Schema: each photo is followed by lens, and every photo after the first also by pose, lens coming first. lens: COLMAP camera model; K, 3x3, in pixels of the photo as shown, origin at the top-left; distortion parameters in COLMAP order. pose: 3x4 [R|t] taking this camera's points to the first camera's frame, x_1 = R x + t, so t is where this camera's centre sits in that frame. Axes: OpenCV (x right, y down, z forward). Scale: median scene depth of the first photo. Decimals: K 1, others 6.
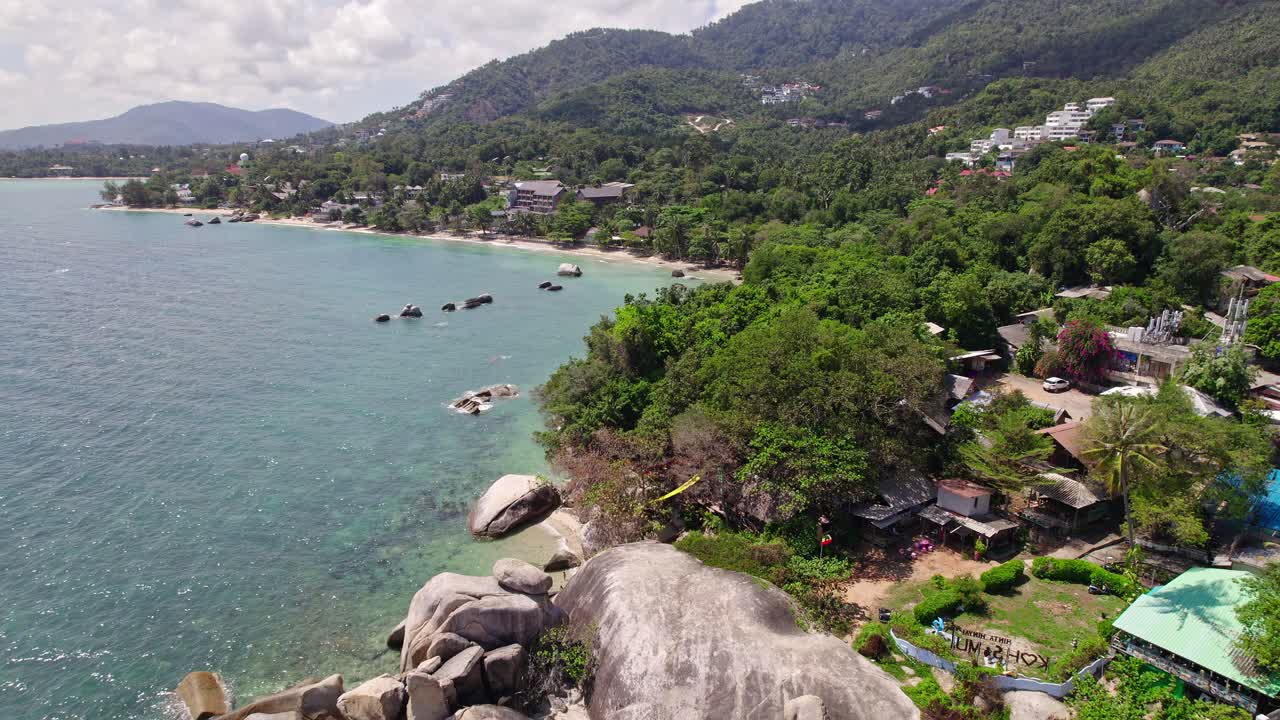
lens RADIAL K [[861.3, 0, 630.5], [0, 861.3, 344.3], [0, 0, 1]] dist [-0.025506, 0.006282]
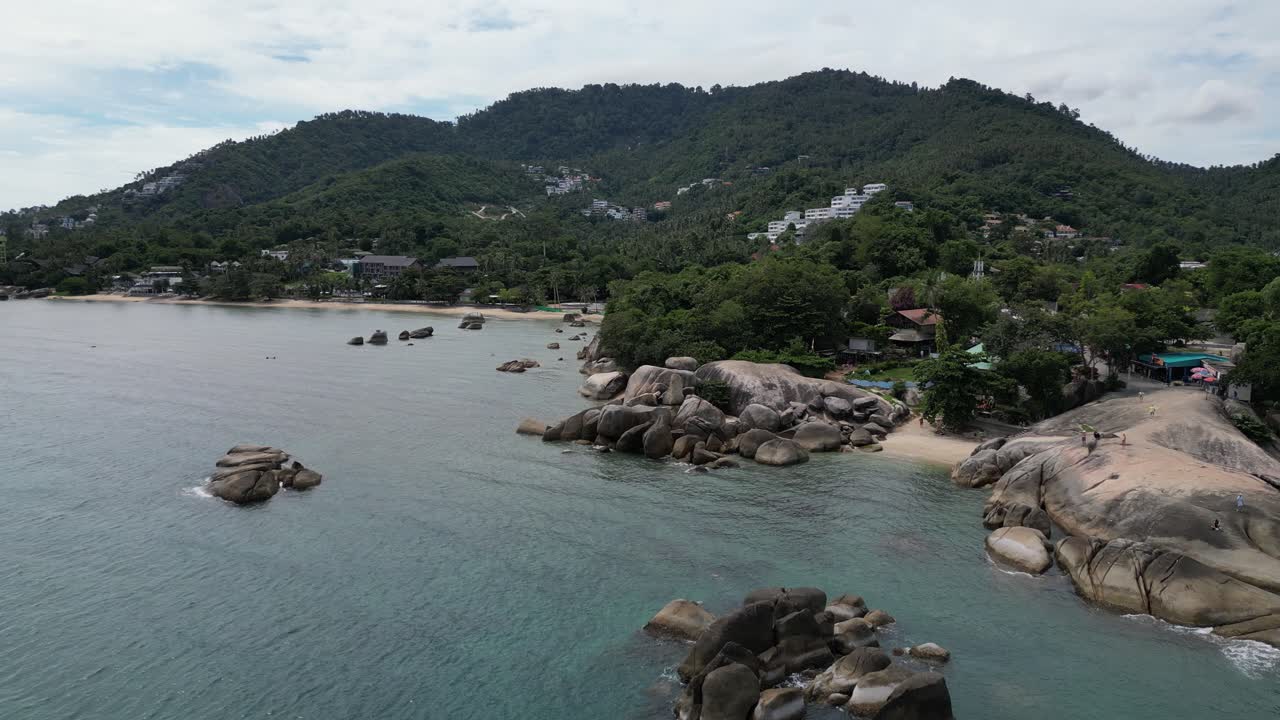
lens RADIAL K [[993.1, 0, 640.0], [0, 993.1, 360.0], [0, 0, 1]] dist [0.084505, -0.009494]
pose [[0.962789, -0.029868, 0.268599, -0.062146], [0.060640, 0.992407, -0.107007, 0.036673], [-0.263363, 0.119313, 0.957290, -0.091418]]
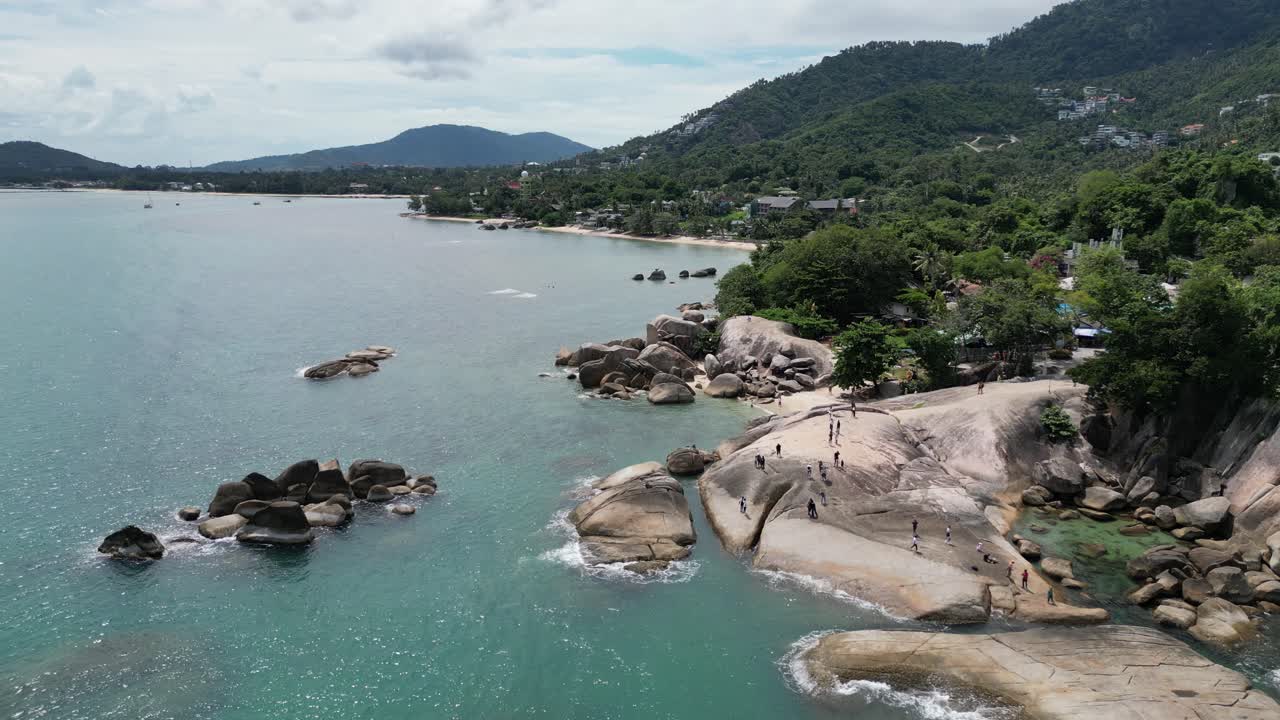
lens RADIAL K [[993.1, 0, 640.0], [0, 993.1, 360.0], [0, 0, 1]] dist [0.084505, -0.009494]
pose [[0.962418, 0.052307, -0.266486, 0.036095], [-0.063670, 0.997386, -0.034174, 0.036246], [0.264001, 0.049856, 0.963233, -0.130081]]
